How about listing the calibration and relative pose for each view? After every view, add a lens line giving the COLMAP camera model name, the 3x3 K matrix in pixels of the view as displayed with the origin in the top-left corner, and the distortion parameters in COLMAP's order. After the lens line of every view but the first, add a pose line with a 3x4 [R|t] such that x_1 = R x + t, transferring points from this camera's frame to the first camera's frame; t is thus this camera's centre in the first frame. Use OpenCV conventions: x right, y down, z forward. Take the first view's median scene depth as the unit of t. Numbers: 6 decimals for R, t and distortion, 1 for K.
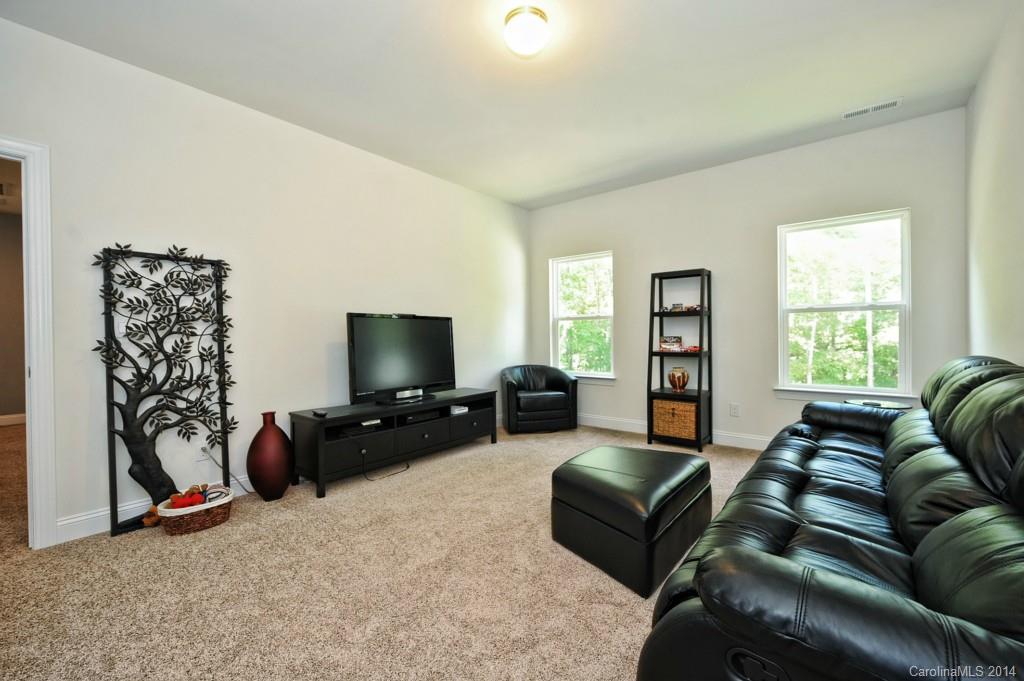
lens RADIAL K [[404.7, 0, 518.7], [0, 404.7, 337.6], [0, 0, 1]] dist [-0.000126, -0.000522]
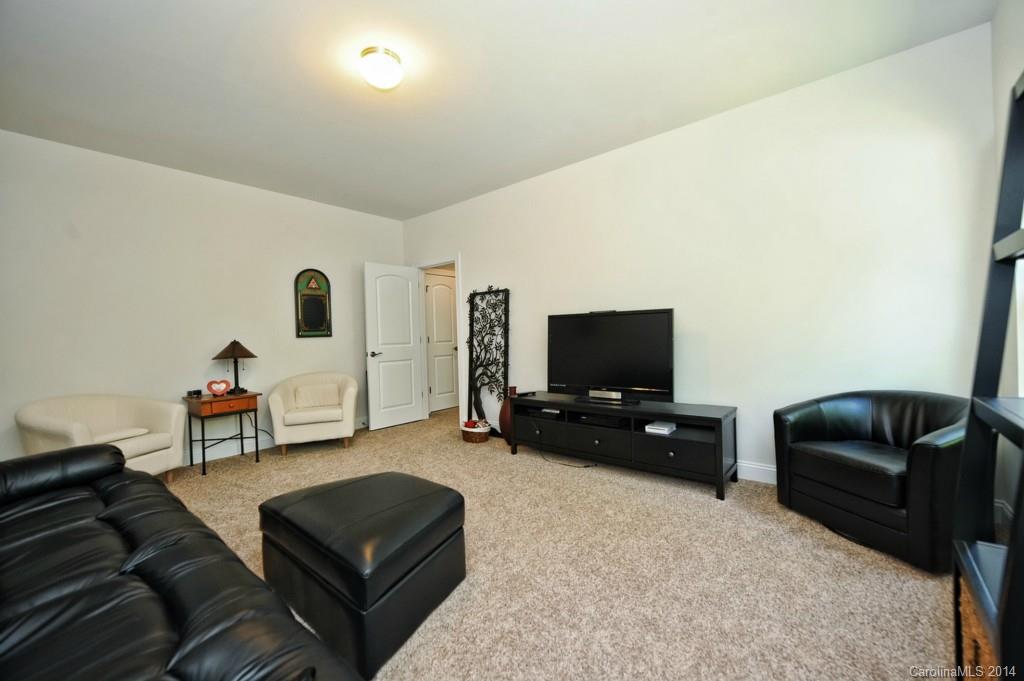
lens RADIAL K [[404.7, 0, 518.7], [0, 404.7, 337.6], [0, 0, 1]] dist [-0.000126, -0.000522]
pose [[-0.003127, 0.019704, -0.999801, 0.954009], [0.023030, 0.999542, 0.019627, -0.027058], [0.999730, -0.022964, -0.003579, 1.129430]]
